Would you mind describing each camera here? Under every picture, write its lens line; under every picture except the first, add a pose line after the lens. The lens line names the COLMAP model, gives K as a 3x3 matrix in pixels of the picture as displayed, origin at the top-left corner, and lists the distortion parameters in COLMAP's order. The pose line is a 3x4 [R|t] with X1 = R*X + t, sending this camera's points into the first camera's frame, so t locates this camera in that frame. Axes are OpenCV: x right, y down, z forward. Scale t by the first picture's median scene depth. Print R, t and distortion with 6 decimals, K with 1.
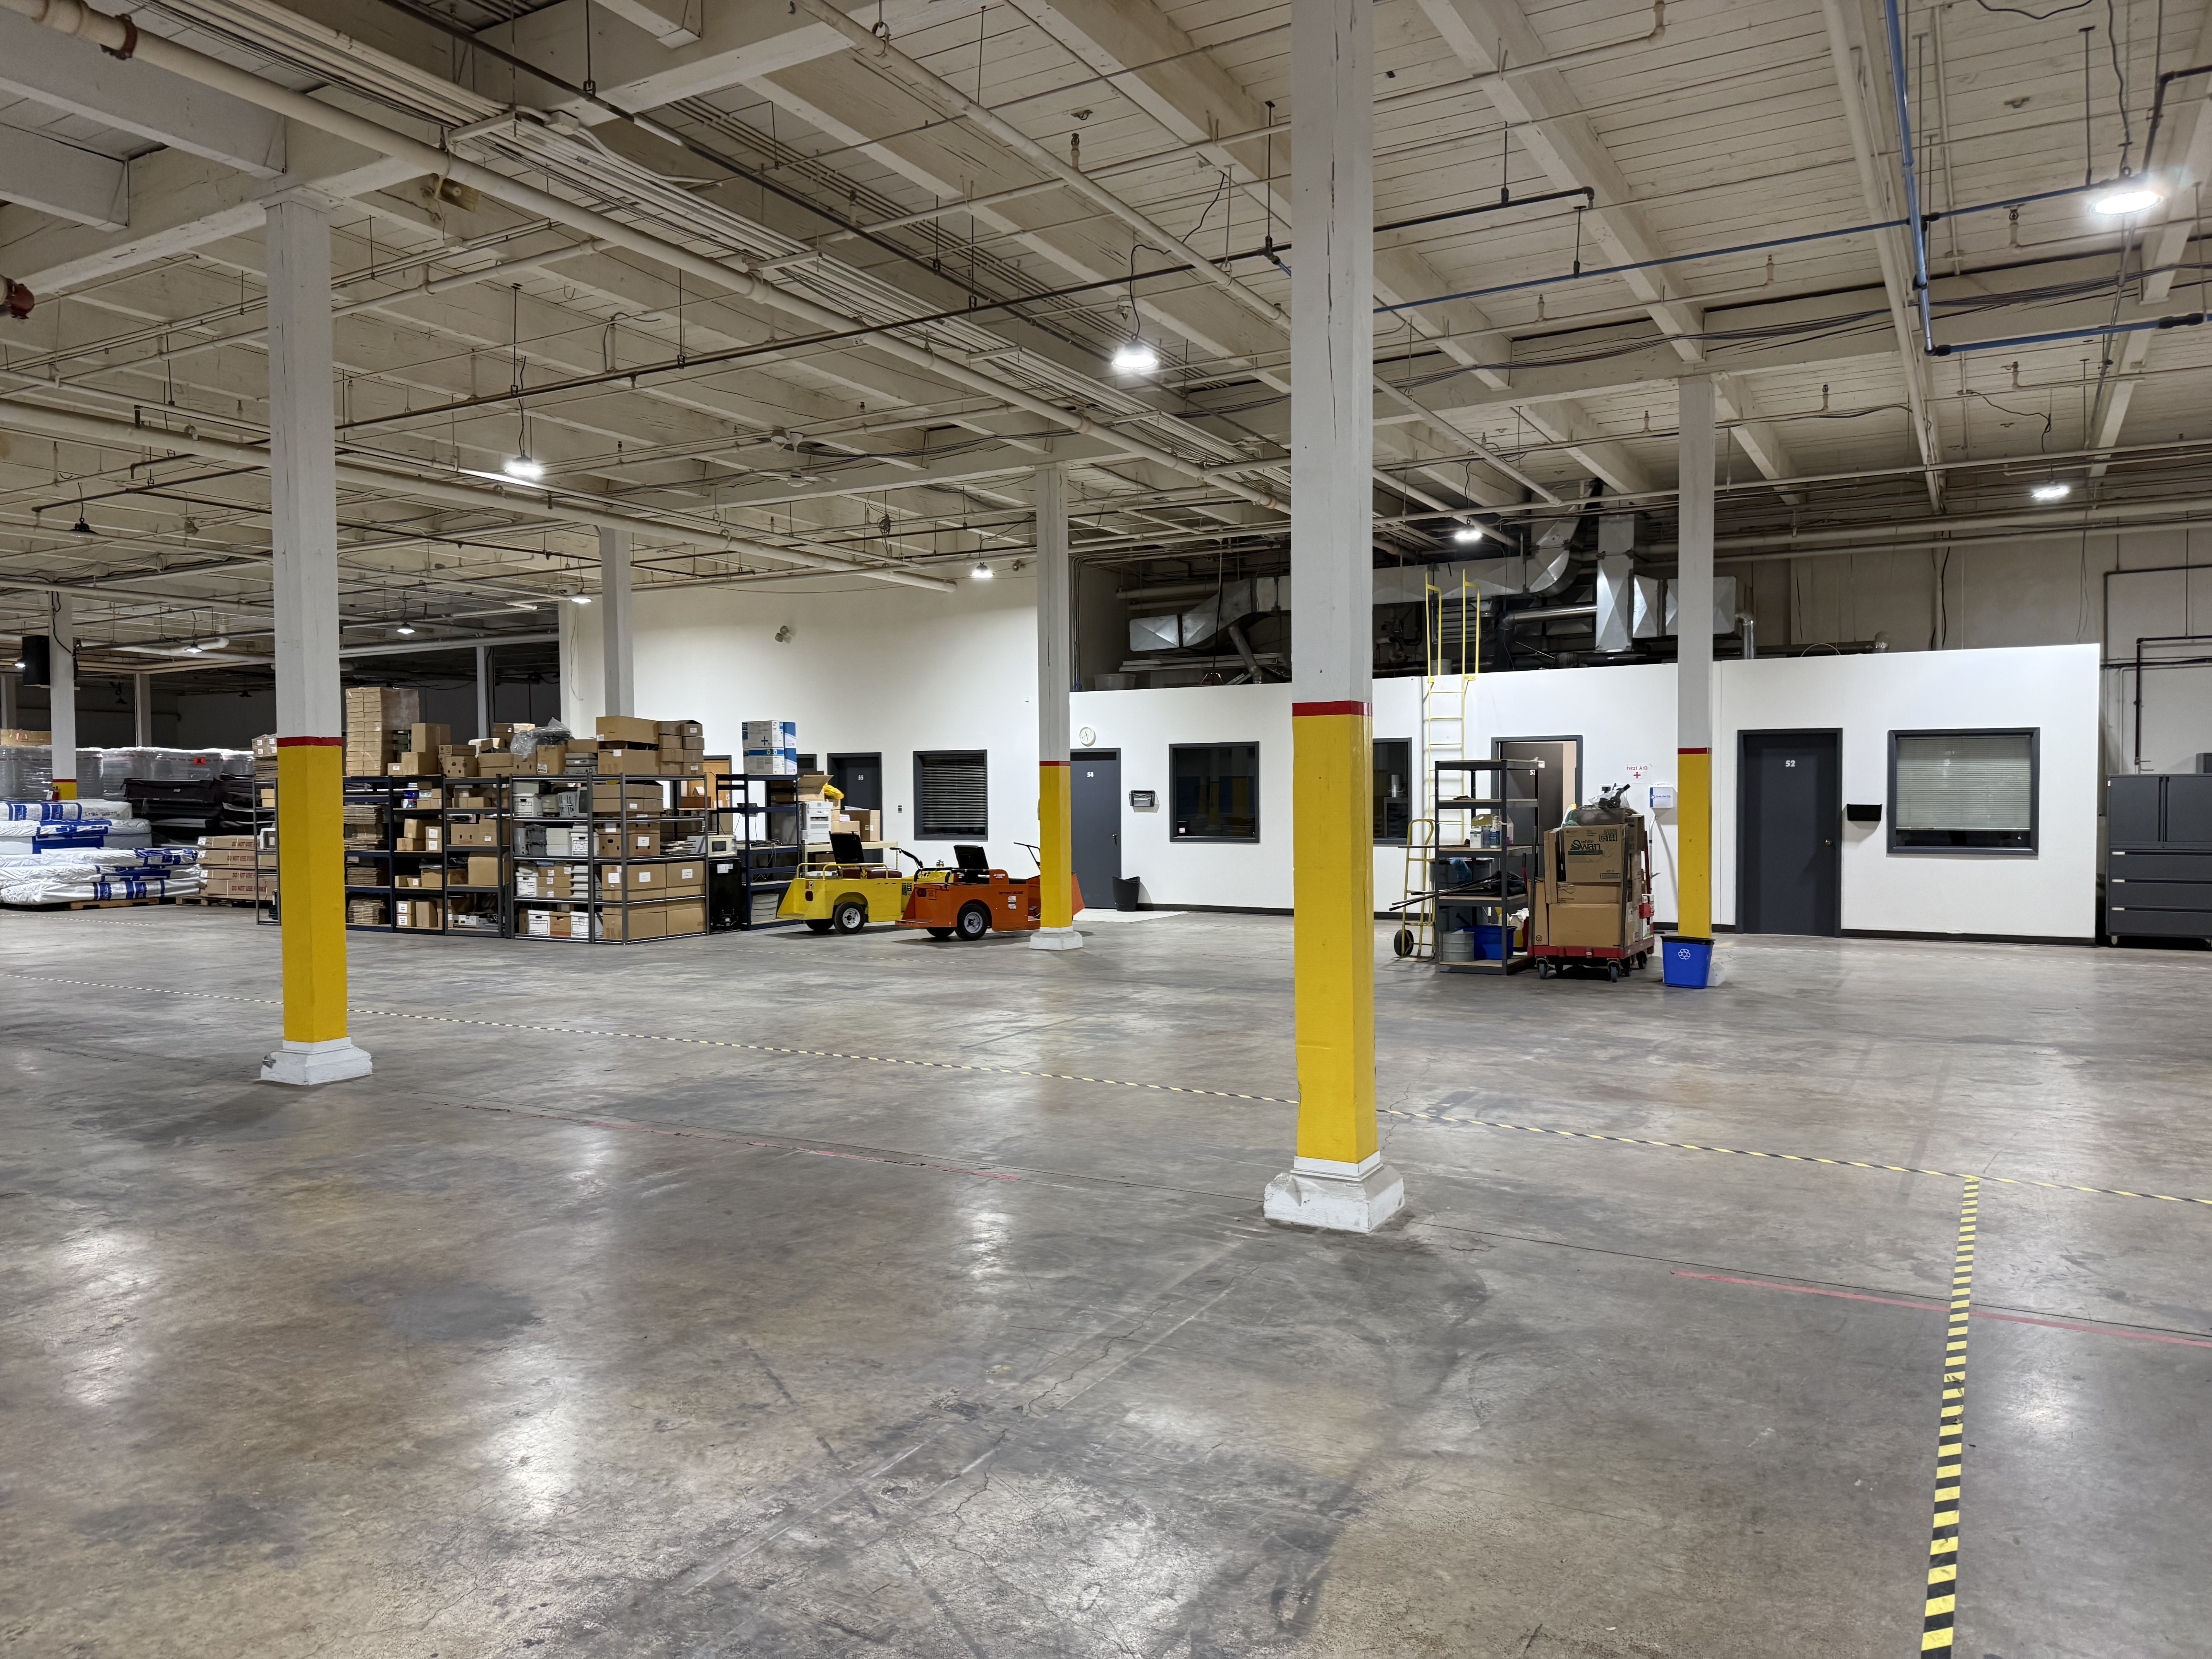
lens RADIAL K [[1558.9, 0, 1106.0], [0, 1558.9, 829.5], [0, 0, 1]] dist [0.078262, -0.116870]
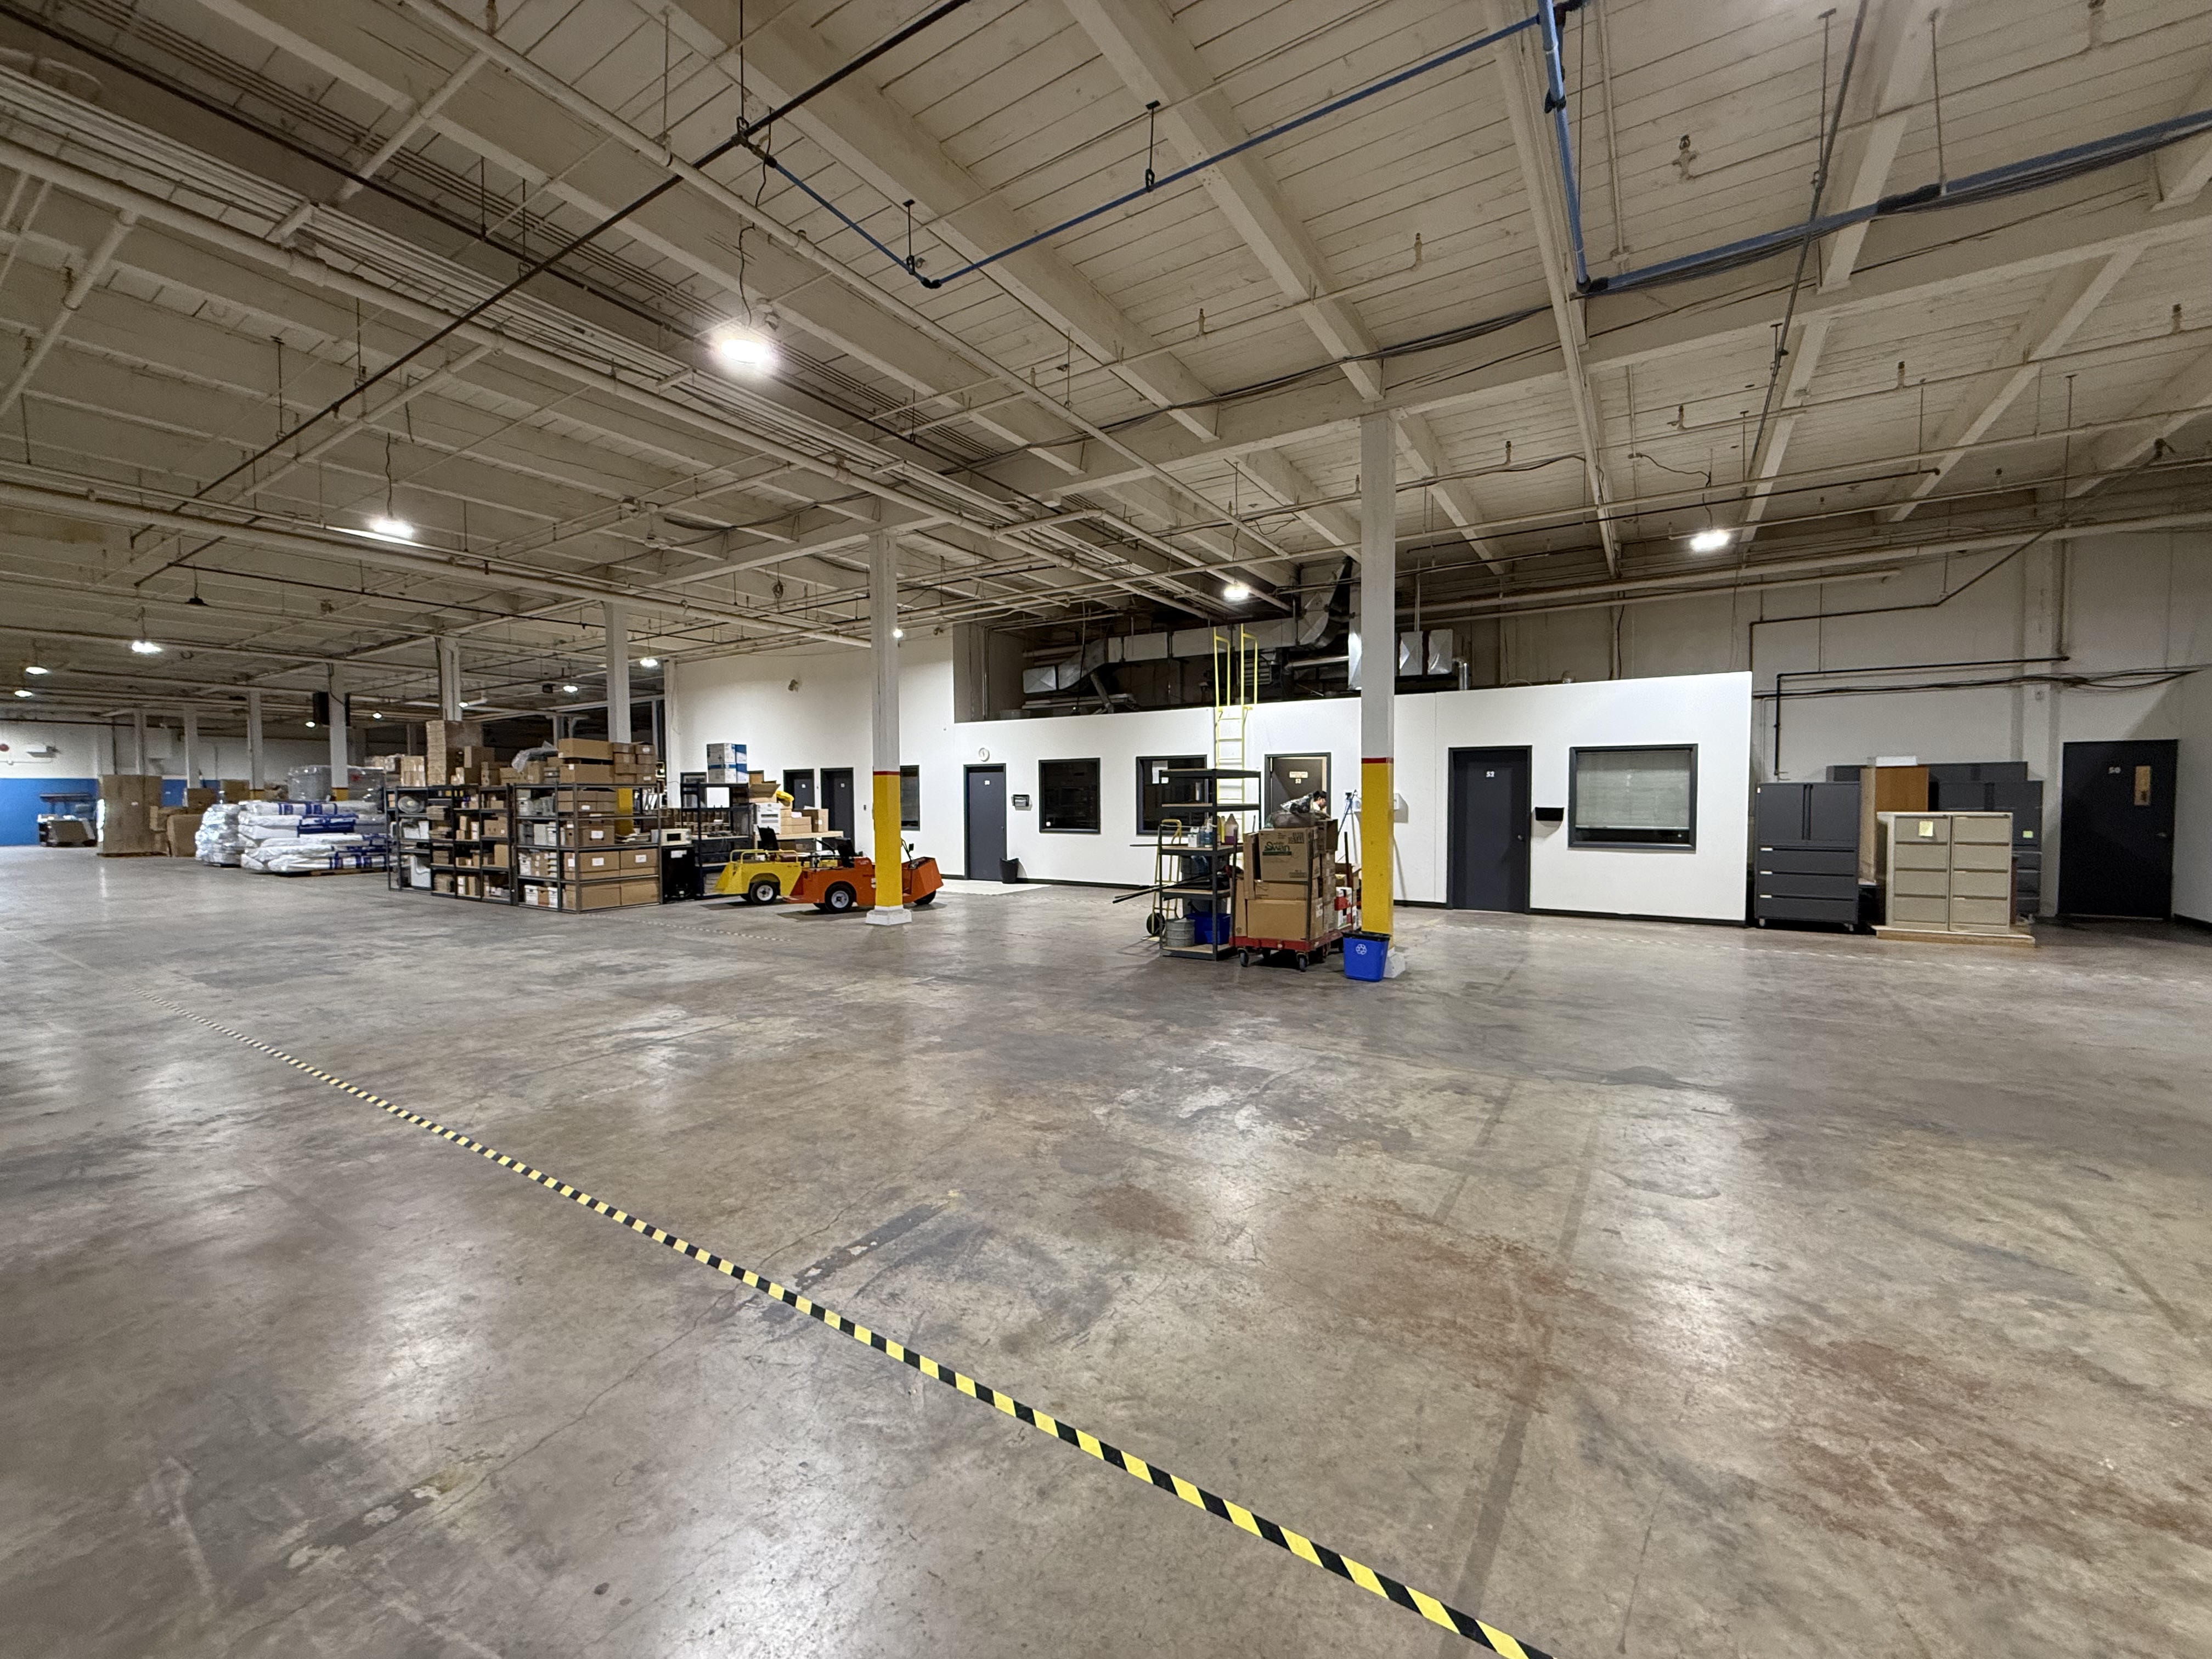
lens RADIAL K [[879.1, 0, 1101.1], [0, 879.1, 824.3], [0, 0, 1]] dist [-0.002084, 0.000055]
pose [[0.998548, 0.001794, -0.053840, 0.160640], [-0.001227, 0.999943, 0.010567, -0.008959], [0.053856, -0.010486, 0.998494, 0.283729]]
